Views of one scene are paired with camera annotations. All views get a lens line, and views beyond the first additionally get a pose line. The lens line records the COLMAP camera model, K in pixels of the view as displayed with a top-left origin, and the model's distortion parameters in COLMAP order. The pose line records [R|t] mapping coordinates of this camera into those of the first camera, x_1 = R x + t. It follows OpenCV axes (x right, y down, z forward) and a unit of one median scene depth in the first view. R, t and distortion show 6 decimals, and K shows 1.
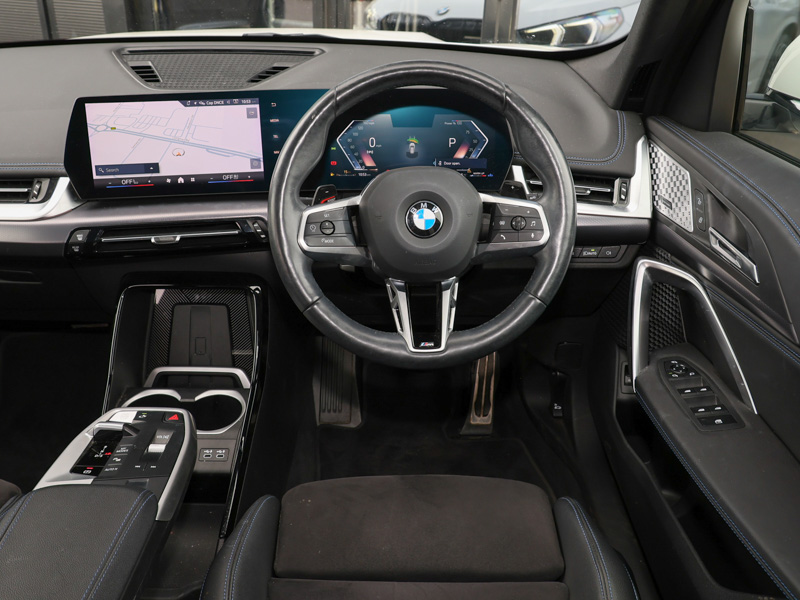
lens RADIAL K [[688.8, 0, 400.0], [0, 688.8, 274.2], [0, 0, 1]] dist [-0.011576, 0.000218]
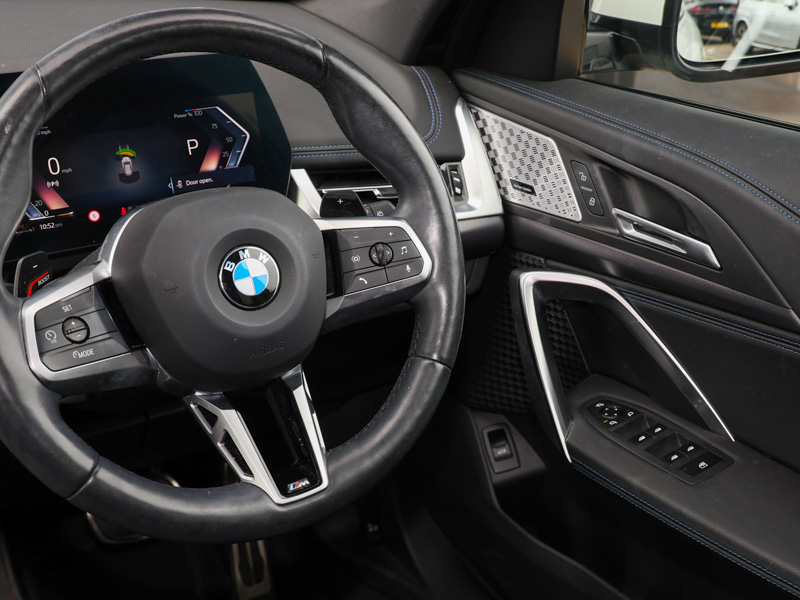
lens RADIAL K [[1045.5, 0, 436.9], [0, 1045.5, 299.0], [0, 0, 1]] dist [0.009596, -0.019470]
pose [[0.834603, -0.211011, 0.508835, -0.240315], [0.228009, 0.973209, 0.029597, -0.043715], [-0.501448, 0.091317, 0.860355, 0.136344]]
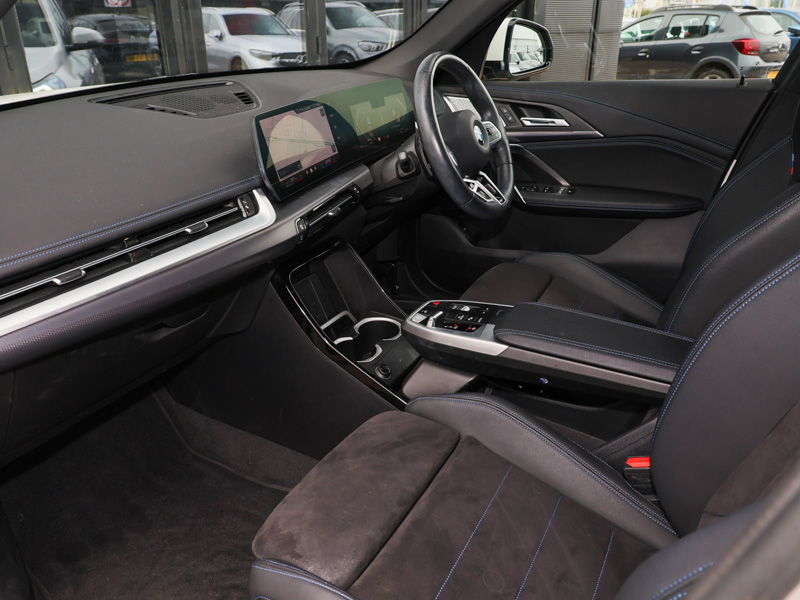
lens RADIAL K [[612.6, 0, 386.5], [0, 612.6, 298.1], [0, 0, 1]] dist [-0.001359, 0.004362]
pose [[0.482873, -0.385798, 0.786125, -1.270039], [0.412195, 0.892186, 0.184660, -0.078612], [-0.772612, 0.234870, 0.589837, 0.275052]]
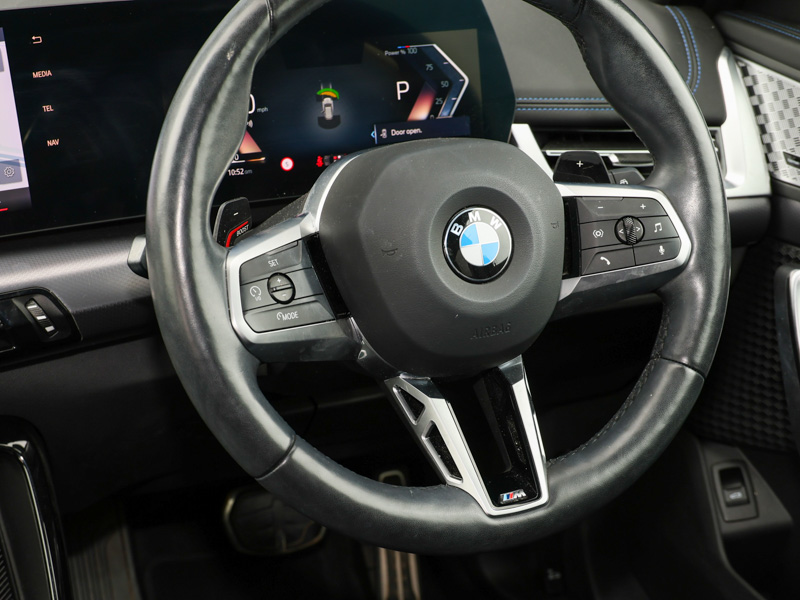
lens RADIAL K [[1317.3, 0, 337.5], [0, 1317.3, 299.1], [0, 0, 1]] dist [0.031290, -0.072837]
pose [[0.932210, -0.136299, 0.335273, -0.318639], [0.148673, 0.988821, -0.011389, -0.037985], [-0.329972, 0.060463, 0.942052, 0.124285]]
